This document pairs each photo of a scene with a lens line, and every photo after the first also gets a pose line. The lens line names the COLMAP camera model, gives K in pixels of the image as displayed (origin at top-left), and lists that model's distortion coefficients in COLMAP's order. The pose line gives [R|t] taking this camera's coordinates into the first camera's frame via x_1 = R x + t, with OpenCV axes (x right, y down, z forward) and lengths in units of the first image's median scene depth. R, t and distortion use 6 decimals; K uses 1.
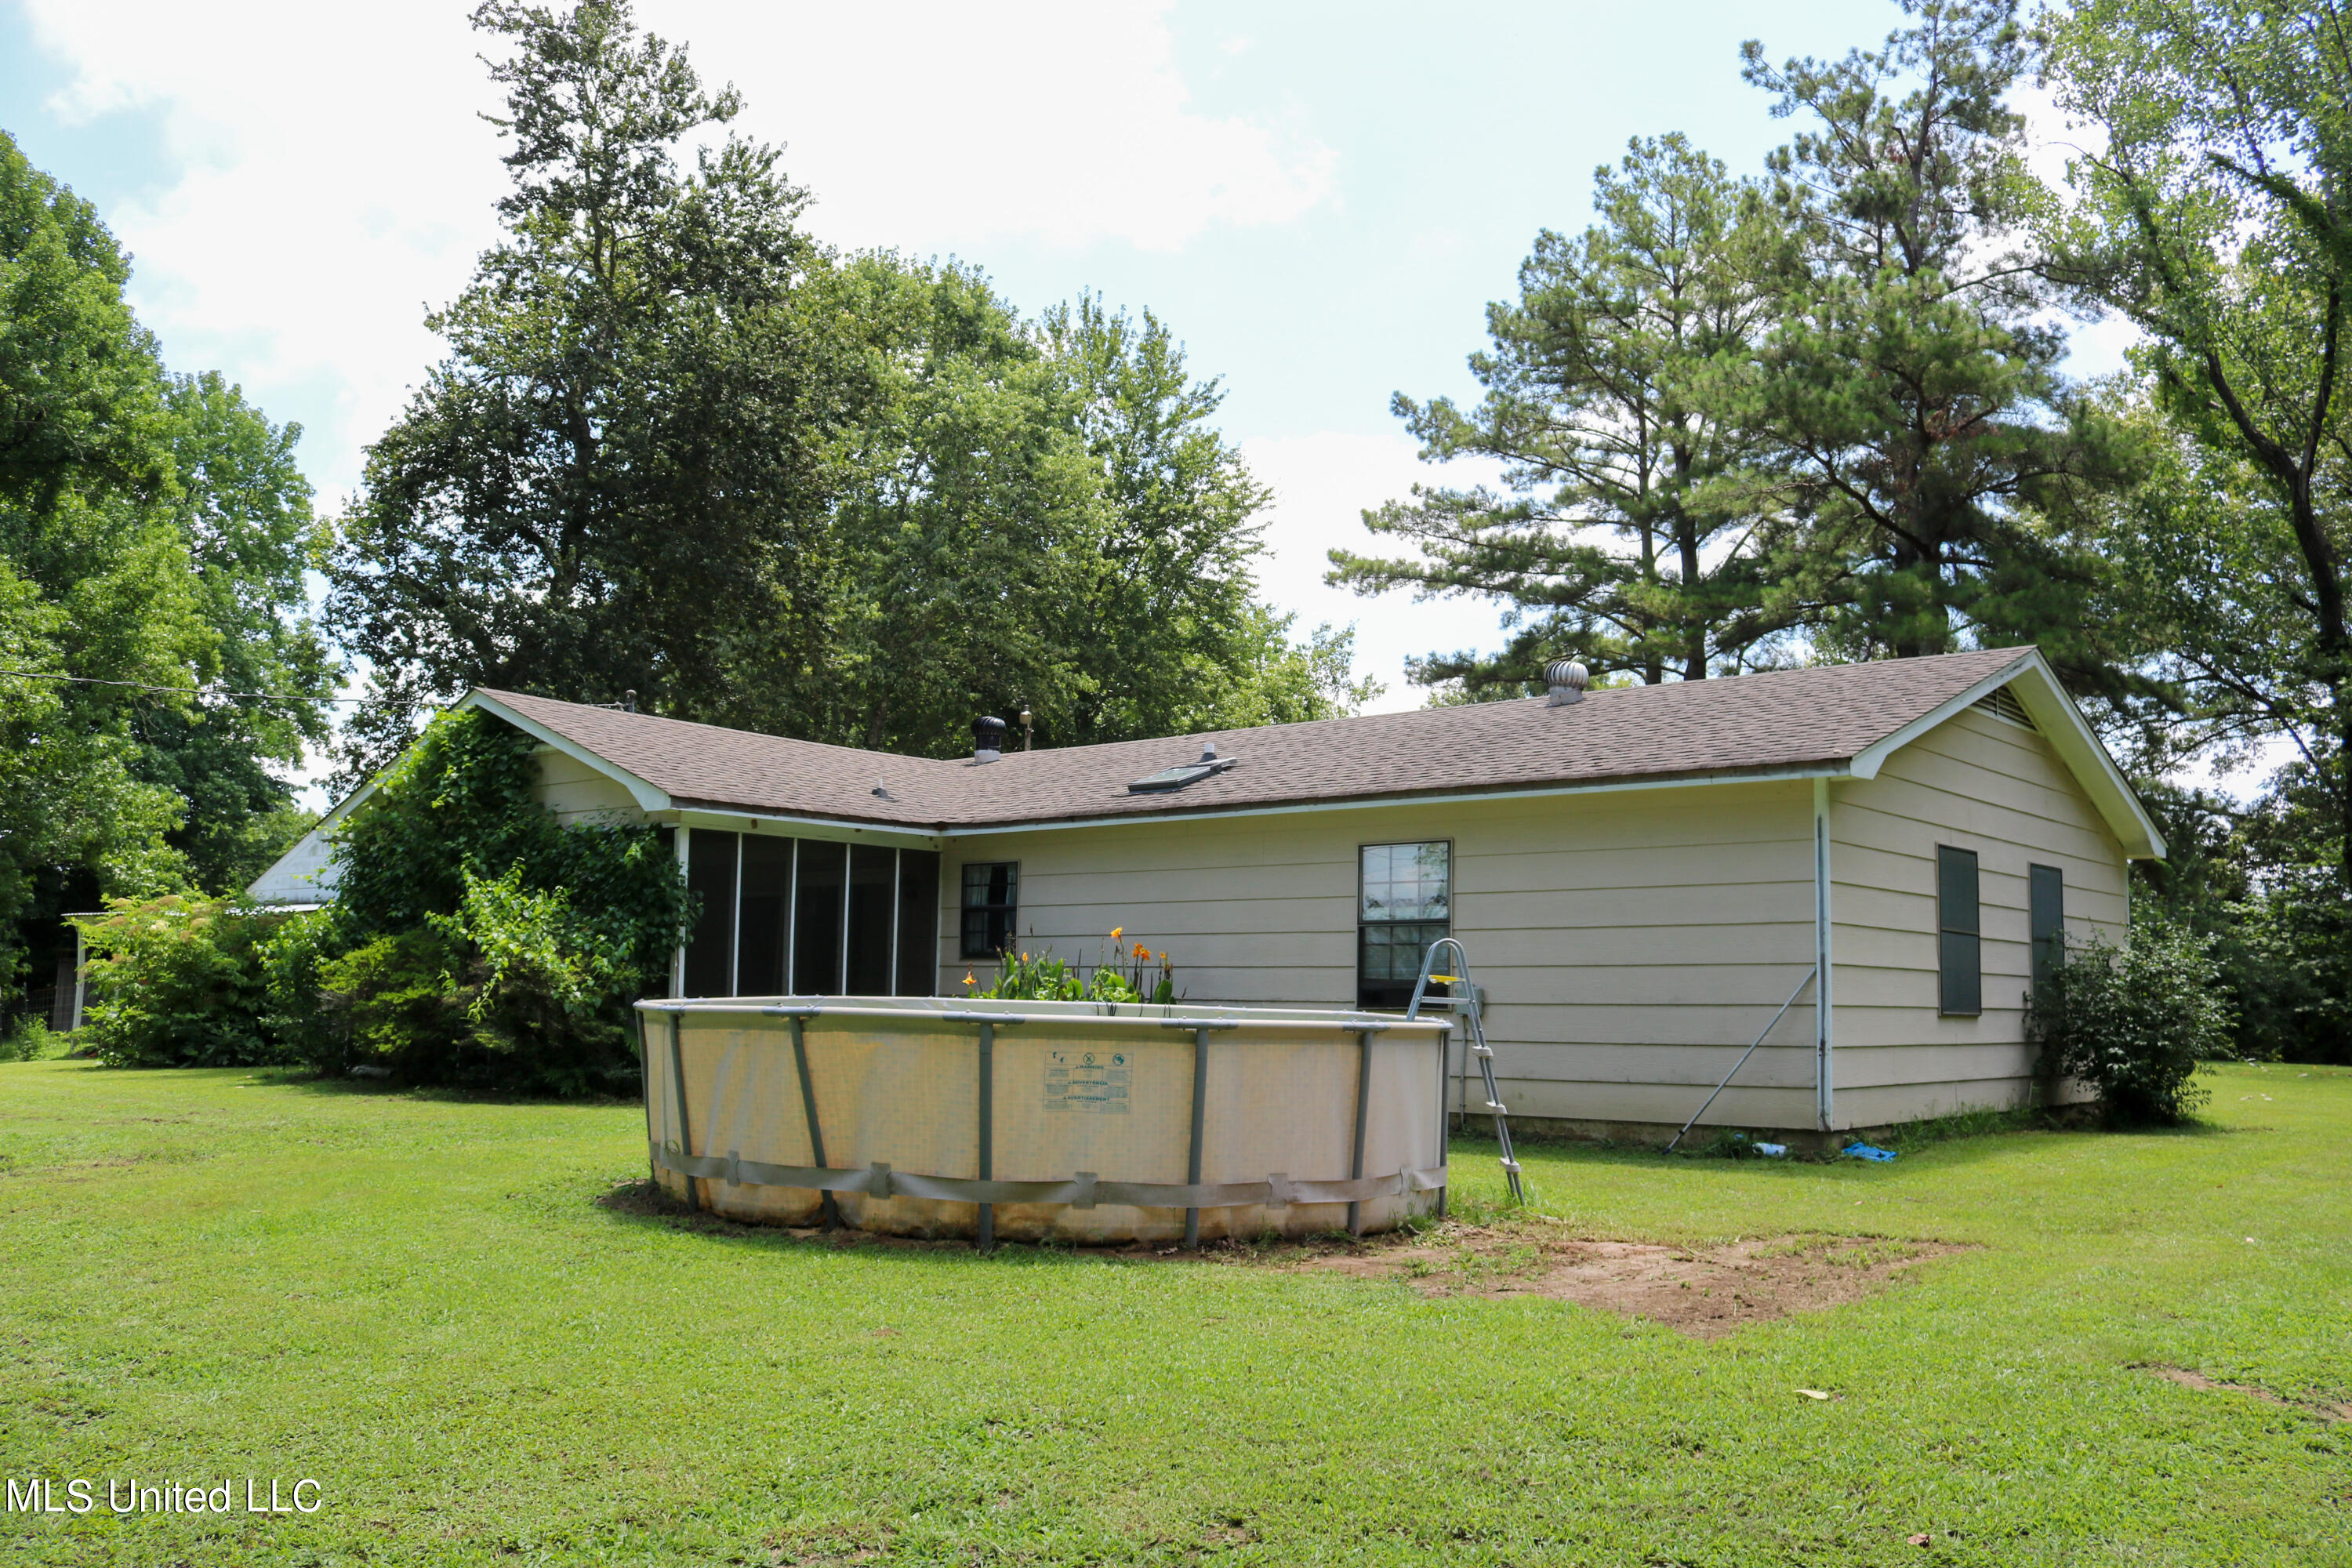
lens RADIAL K [[1953.8, 0, 1176.0], [0, 1953.8, 784.0], [0, 0, 1]] dist [-0.154557, 0.159255]
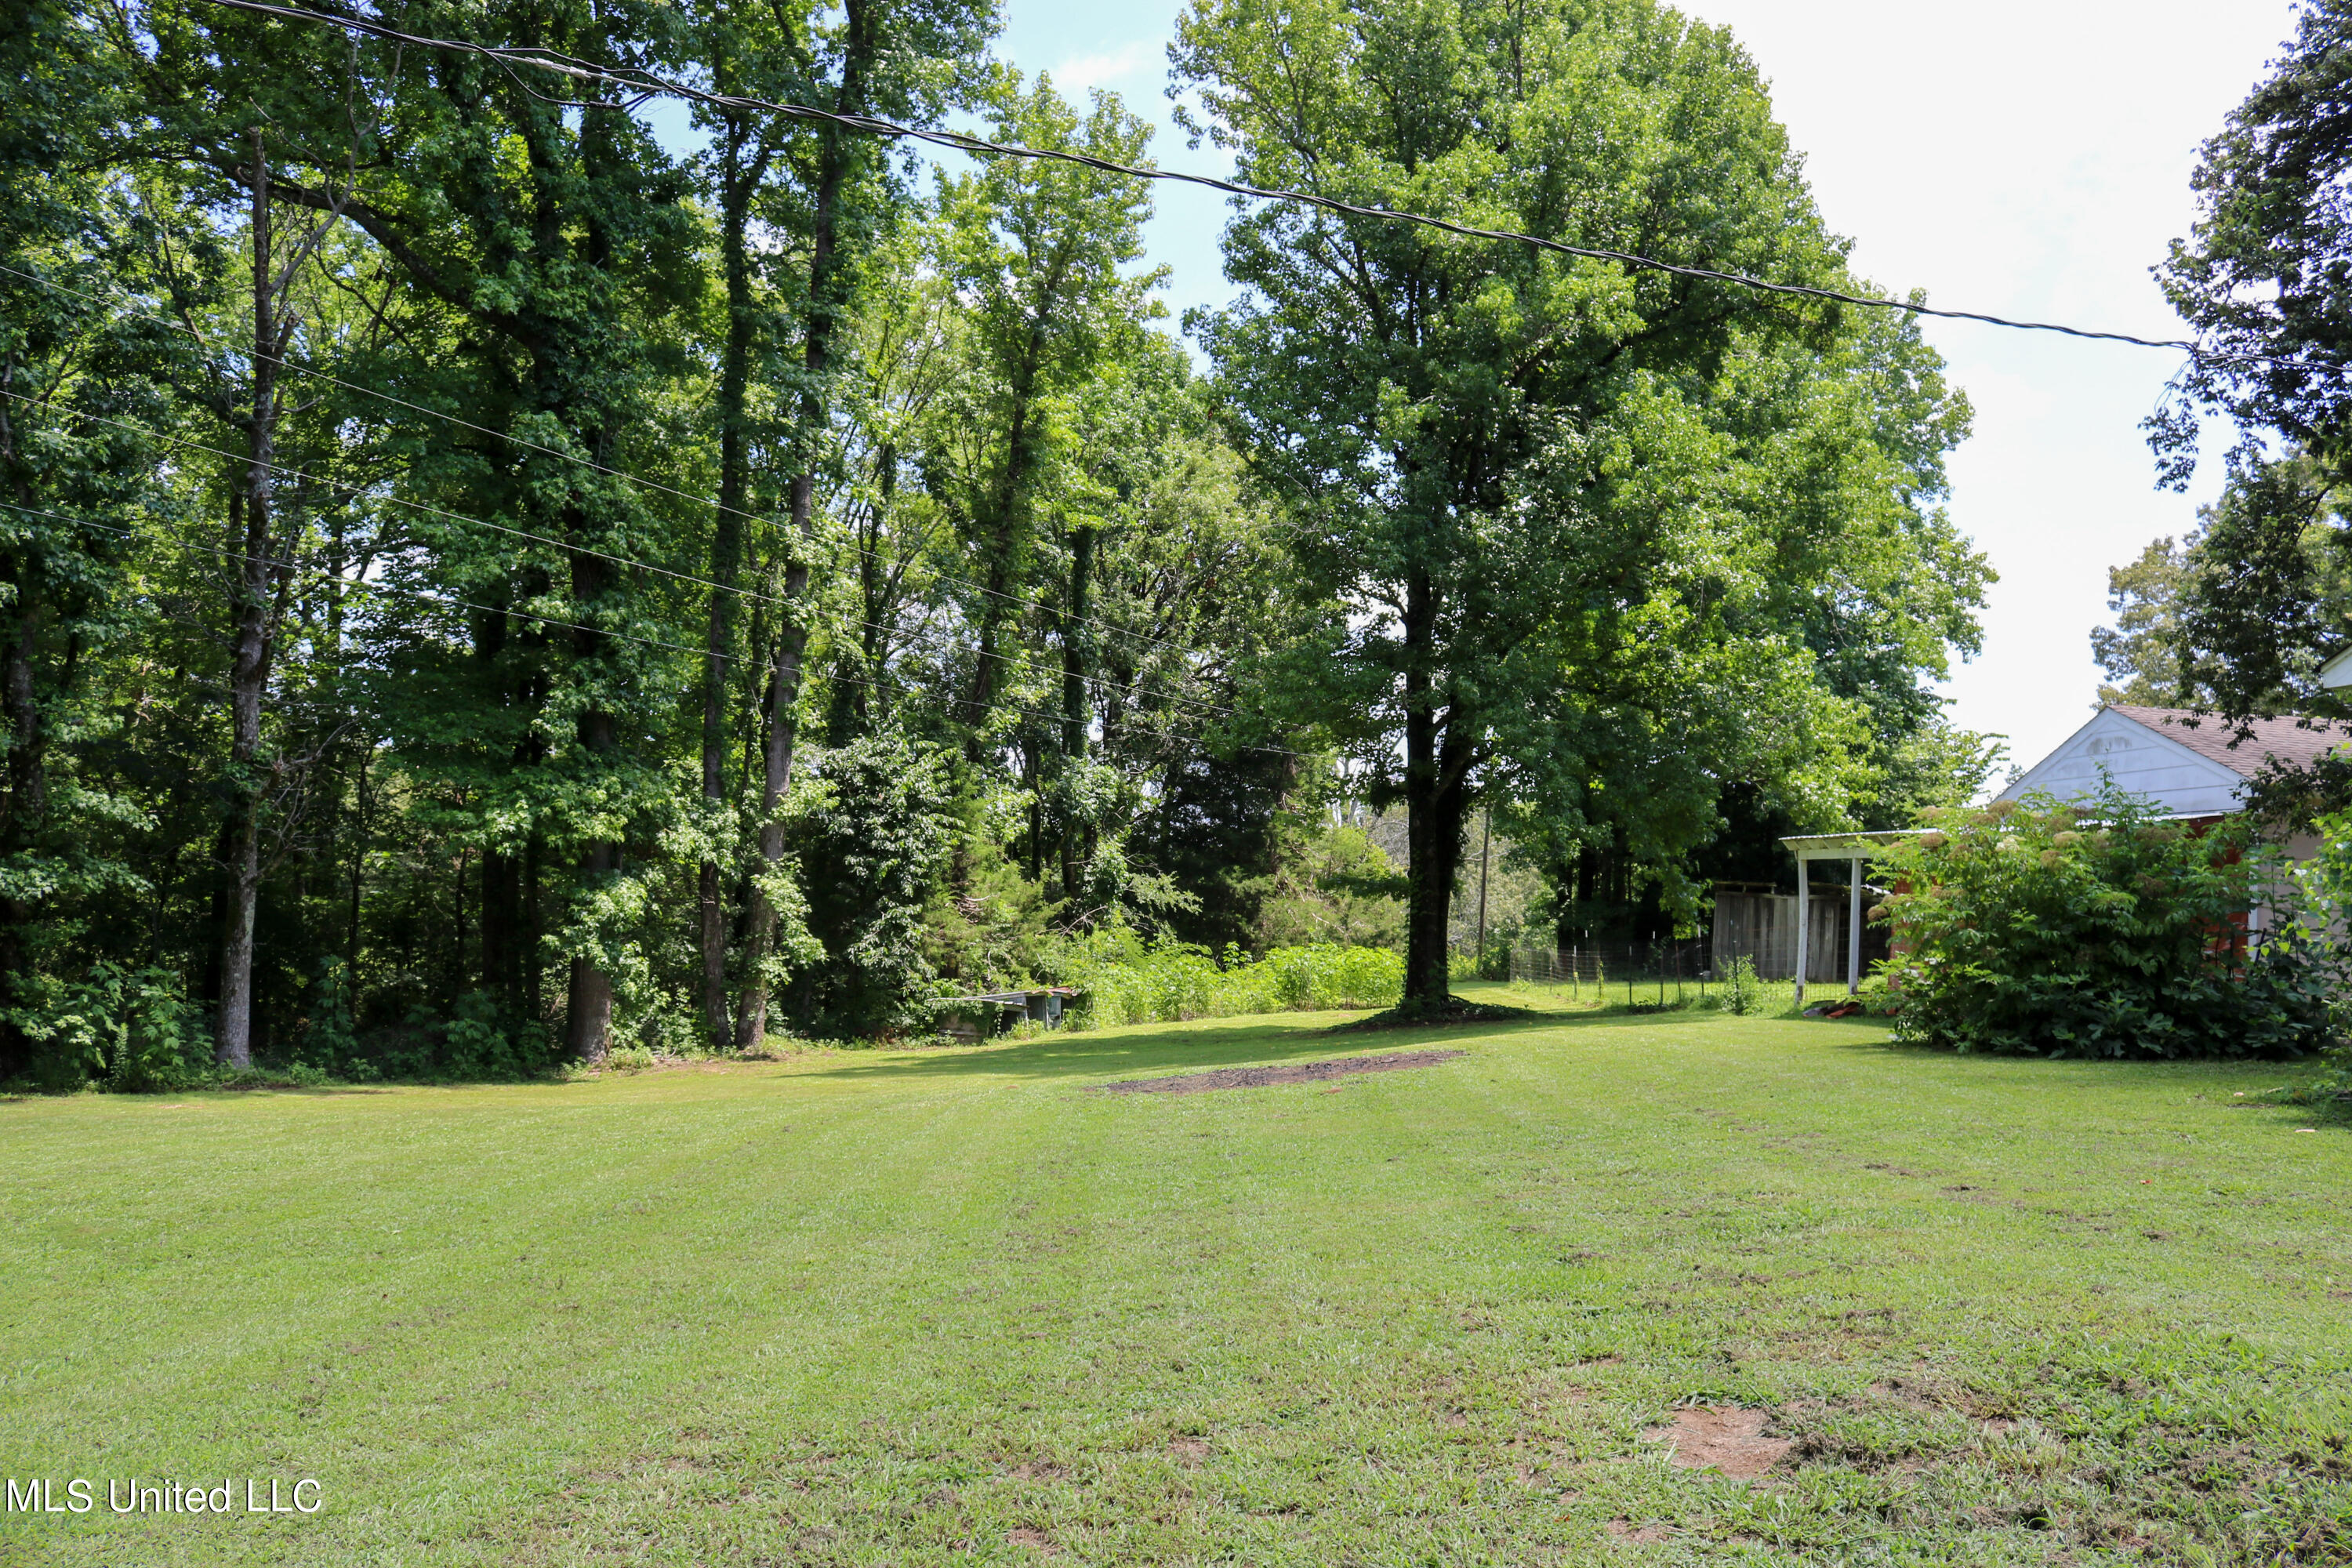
lens RADIAL K [[1942.3, 0, 1176.0], [0, 1942.3, 784.0], [0, 0, 1]] dist [-0.138651, 0.101814]
pose [[0.715713, -0.026956, -0.697874, -0.166985], [0.050541, 0.998634, 0.013260, 0.018168], [0.696563, -0.044762, 0.716098, 0.189904]]
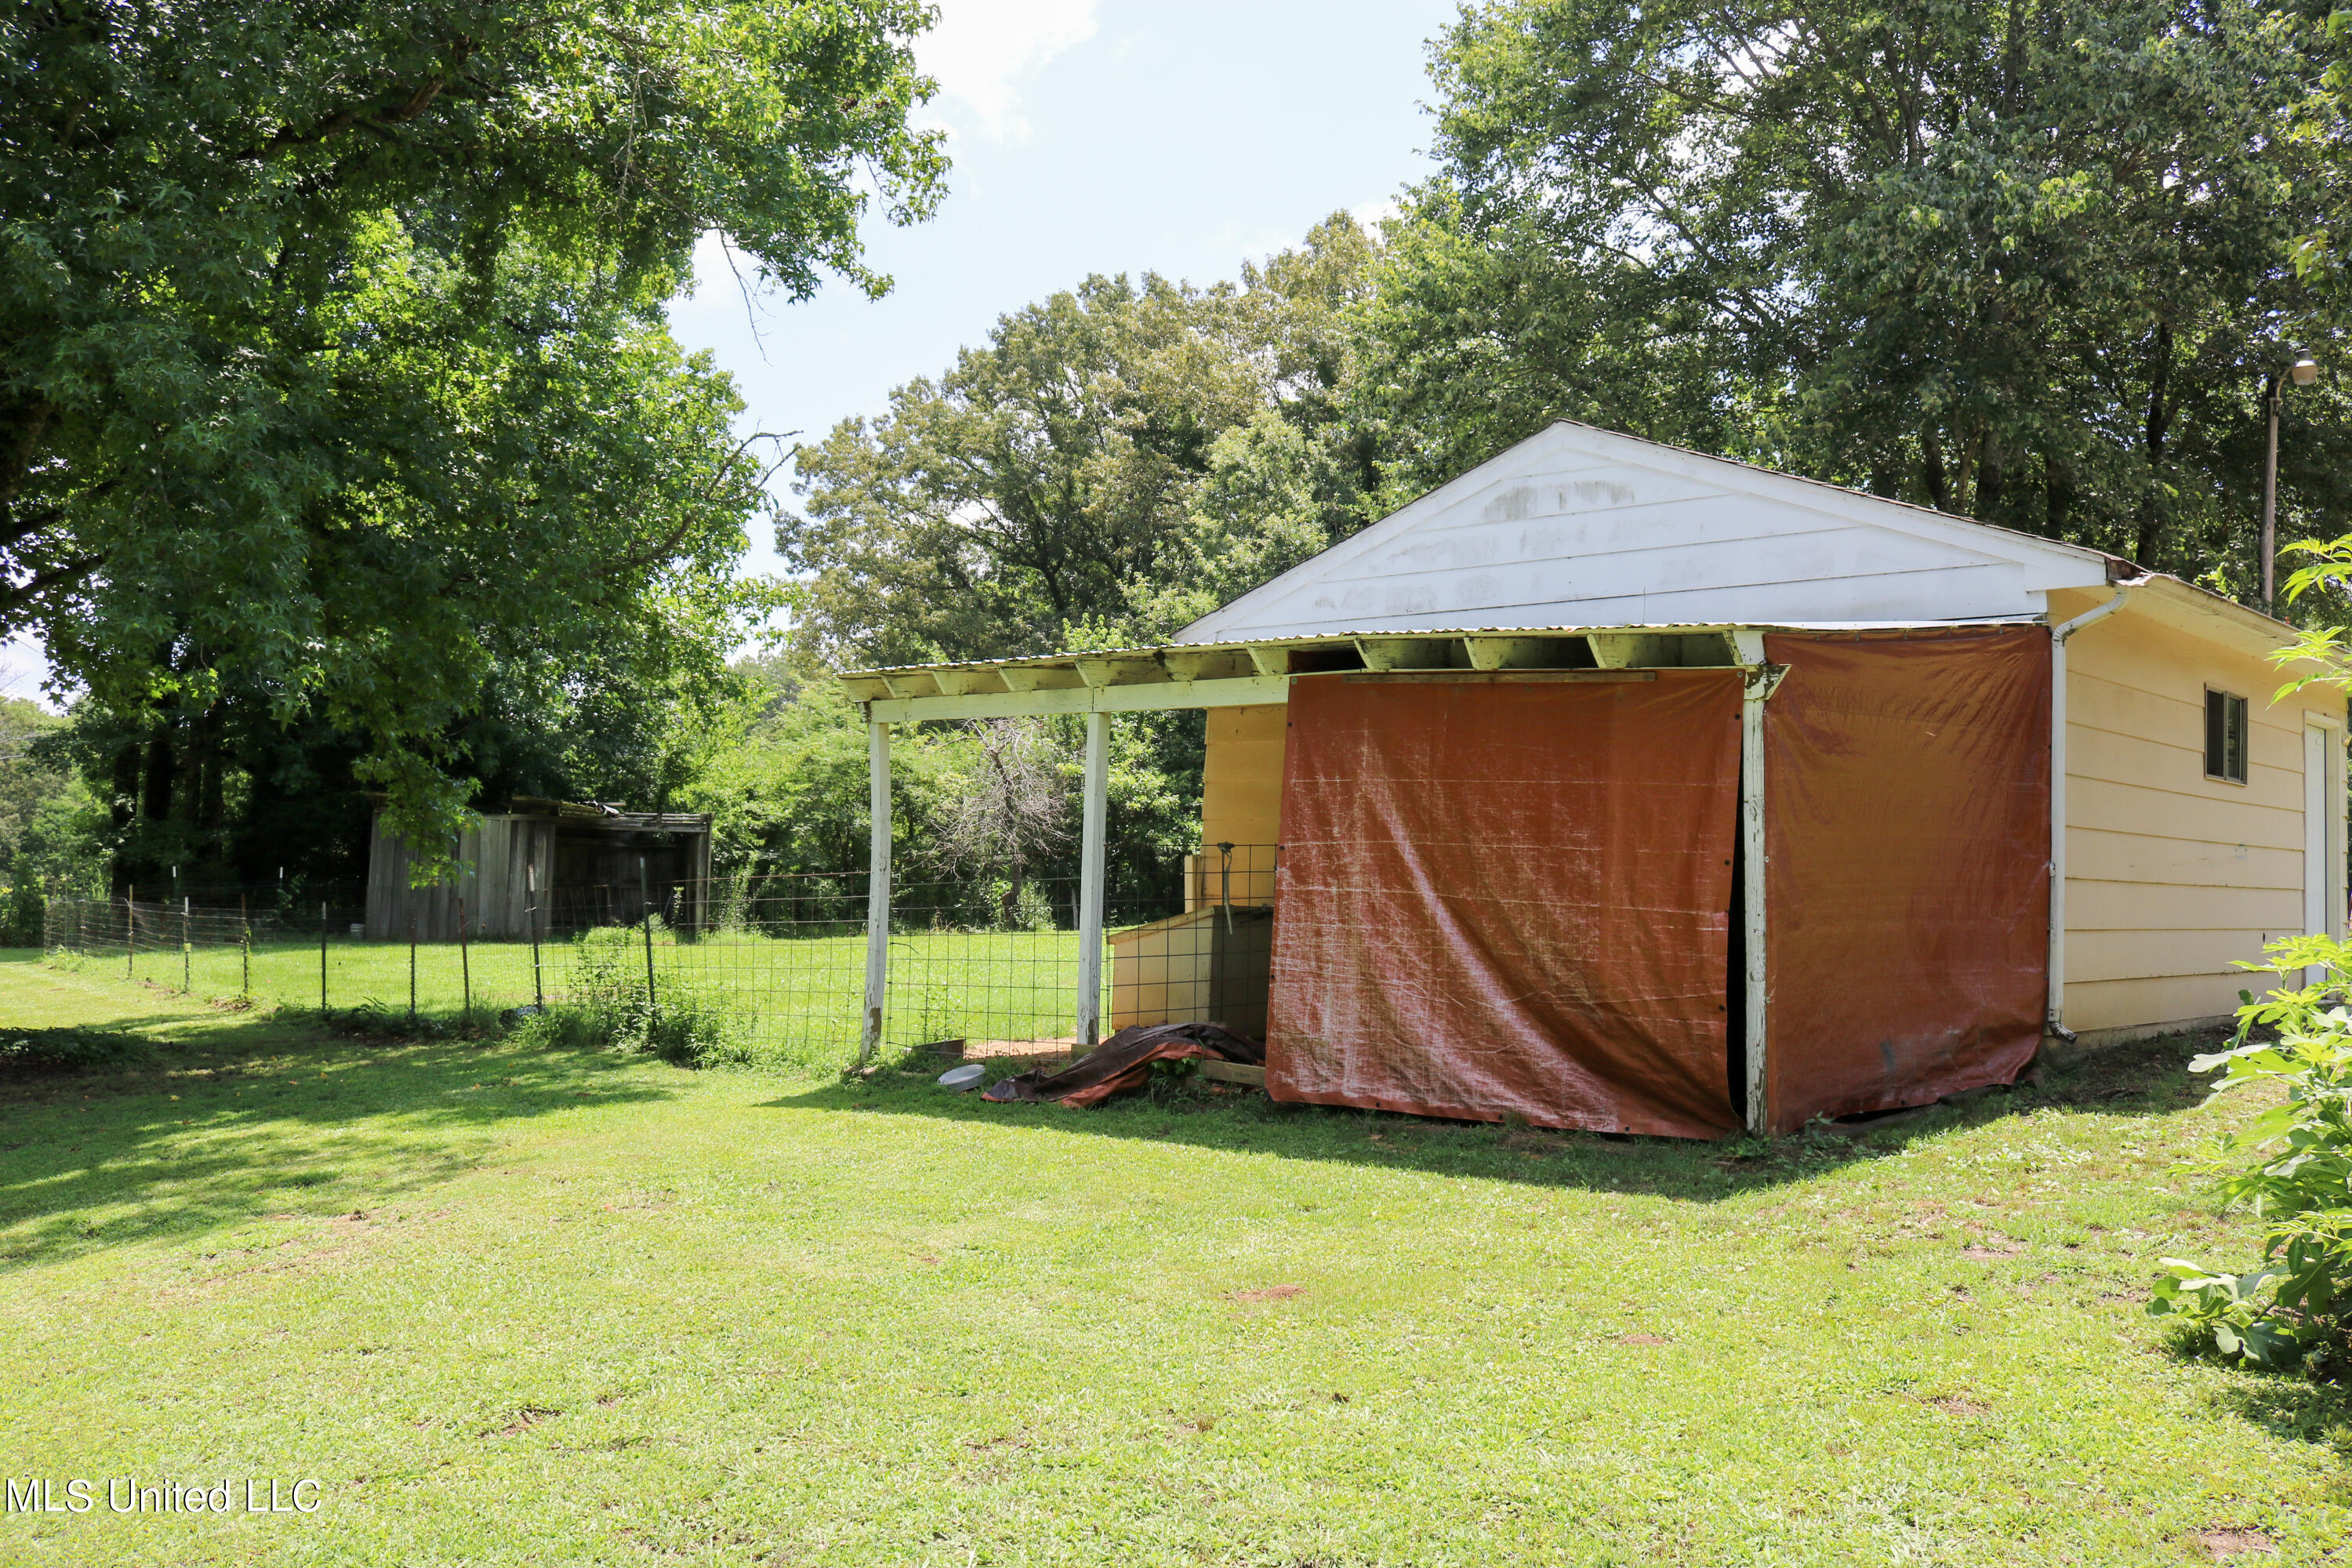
lens RADIAL K [[1942.3, 0, 1176.0], [0, 1942.3, 784.0], [0, 0, 1]] dist [-0.138651, 0.101814]
pose [[0.999341, 0.014464, -0.033298, -0.425397], [-0.012213, 0.997688, 0.066860, 0.054459], [0.034189, -0.066410, 0.997207, 0.526163]]
